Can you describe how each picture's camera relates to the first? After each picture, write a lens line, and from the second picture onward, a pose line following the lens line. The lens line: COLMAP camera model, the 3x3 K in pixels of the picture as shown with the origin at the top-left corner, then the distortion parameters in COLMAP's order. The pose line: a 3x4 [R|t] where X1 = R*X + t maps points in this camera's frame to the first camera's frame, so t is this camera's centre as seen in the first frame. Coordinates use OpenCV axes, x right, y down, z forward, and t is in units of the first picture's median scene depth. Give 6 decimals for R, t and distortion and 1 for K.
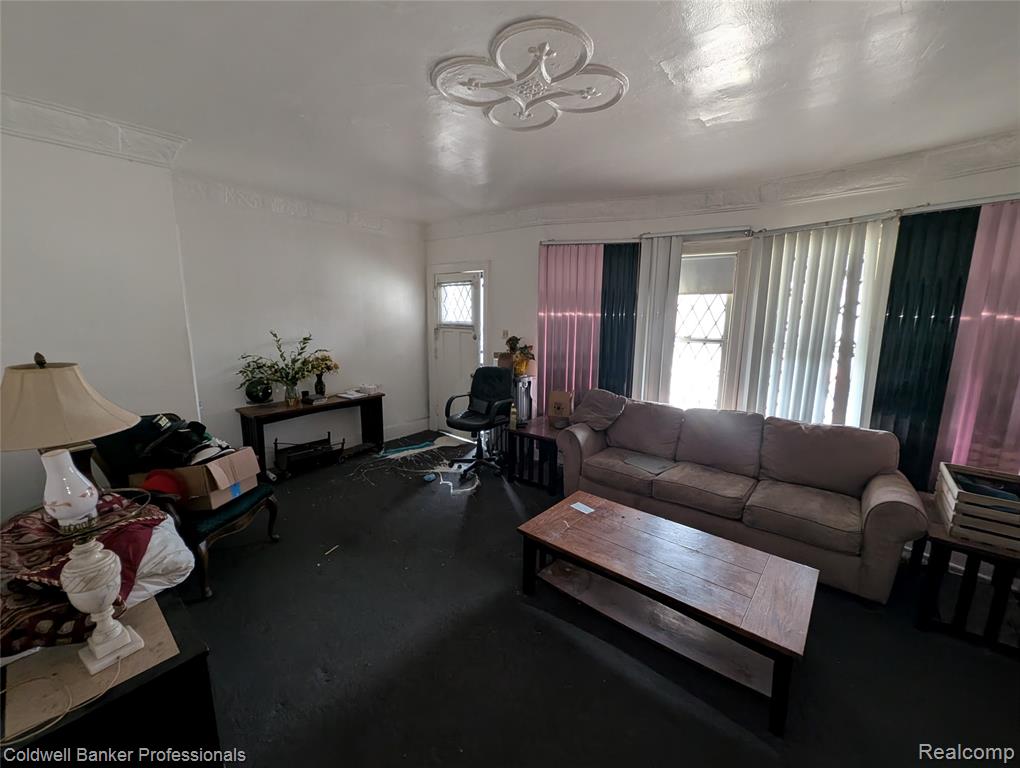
lens RADIAL K [[418.9, 0, 510.0], [0, 418.9, 384.0], [0, 0, 1]] dist [0.000382, -0.000283]
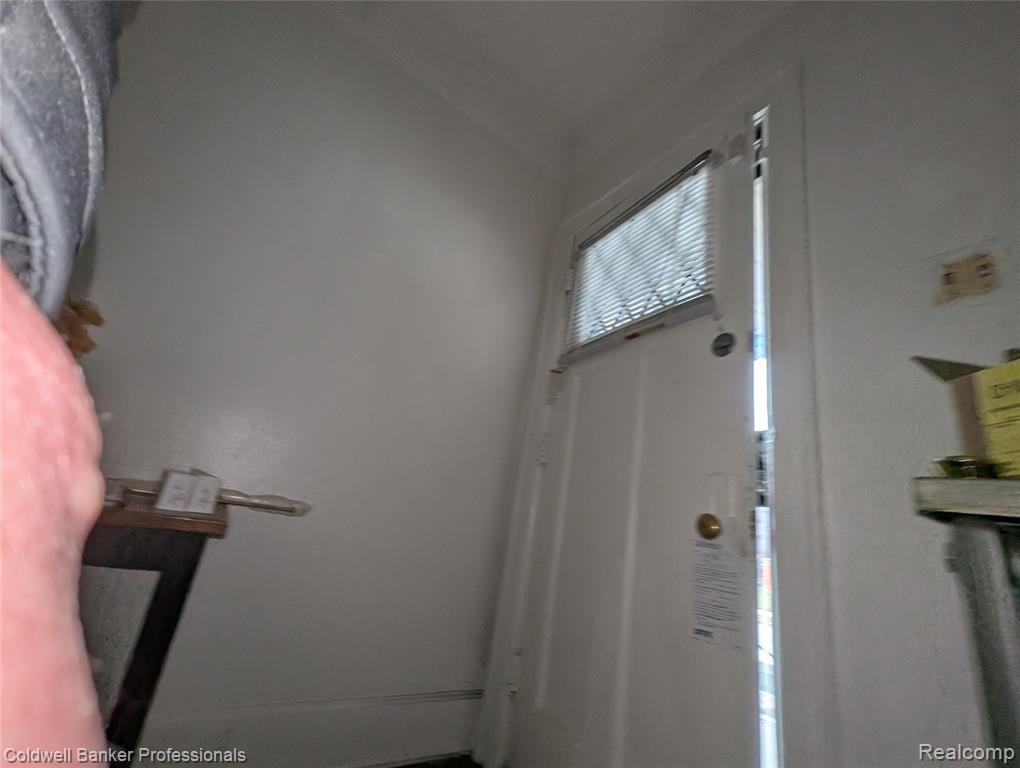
lens RADIAL K [[418.9, 0, 510.0], [0, 418.9, 384.0], [0, 0, 1]] dist [0.000382, -0.000283]
pose [[0.944484, 0.040728, -0.326023, -0.108823], [-0.189587, 0.877983, -0.439548, 0.025248], [0.268341, 0.476956, 0.836963, 0.738682]]
